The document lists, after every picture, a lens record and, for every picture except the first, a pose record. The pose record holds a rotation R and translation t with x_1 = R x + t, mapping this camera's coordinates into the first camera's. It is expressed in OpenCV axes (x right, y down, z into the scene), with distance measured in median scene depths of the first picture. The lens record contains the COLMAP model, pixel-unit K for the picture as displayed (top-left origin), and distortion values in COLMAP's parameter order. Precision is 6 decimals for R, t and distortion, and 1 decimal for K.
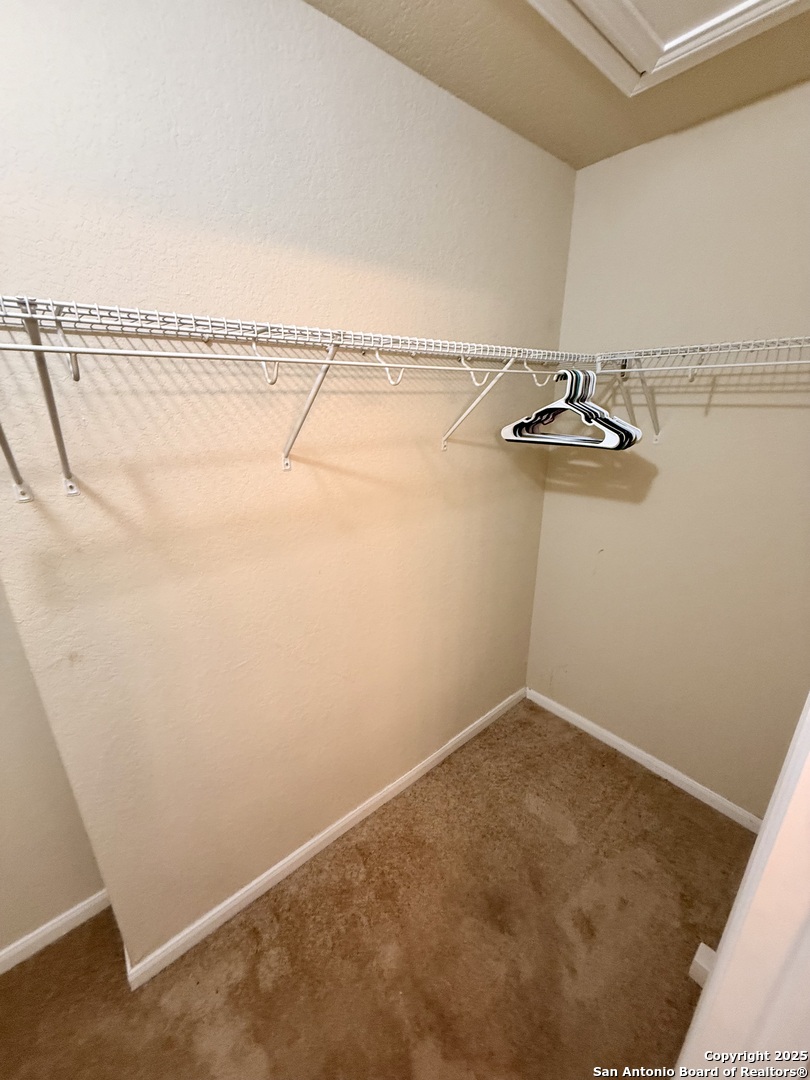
lens RADIAL K [[428.6, 0, 405.4], [0, 428.6, 539.5], [0, 0, 1]] dist [0.000768, -0.000288]
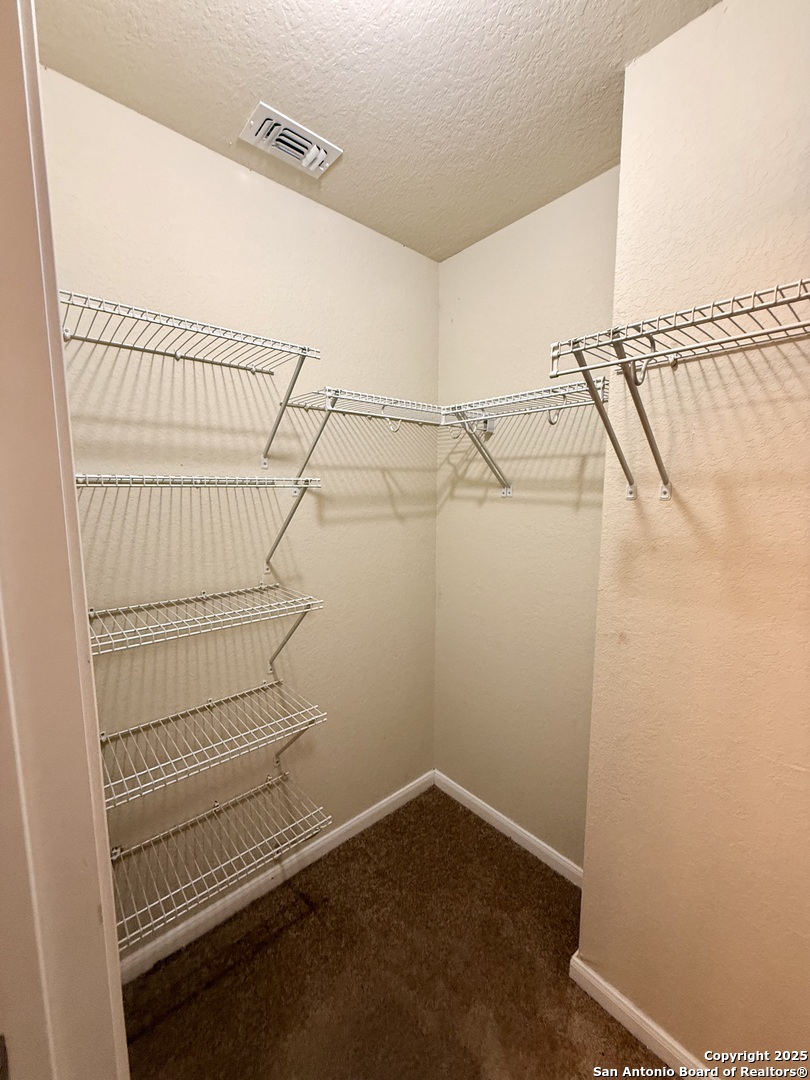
lens RADIAL K [[428.6, 0, 405.3], [0, 428.6, 539.1], [0, 0, 1]] dist [0.000768, -0.000288]
pose [[0.013432, 0.125185, -0.992043, 0.355801], [-0.324104, 0.939113, 0.114117, 0.086832], [0.945926, 0.319992, 0.053187, 0.307379]]
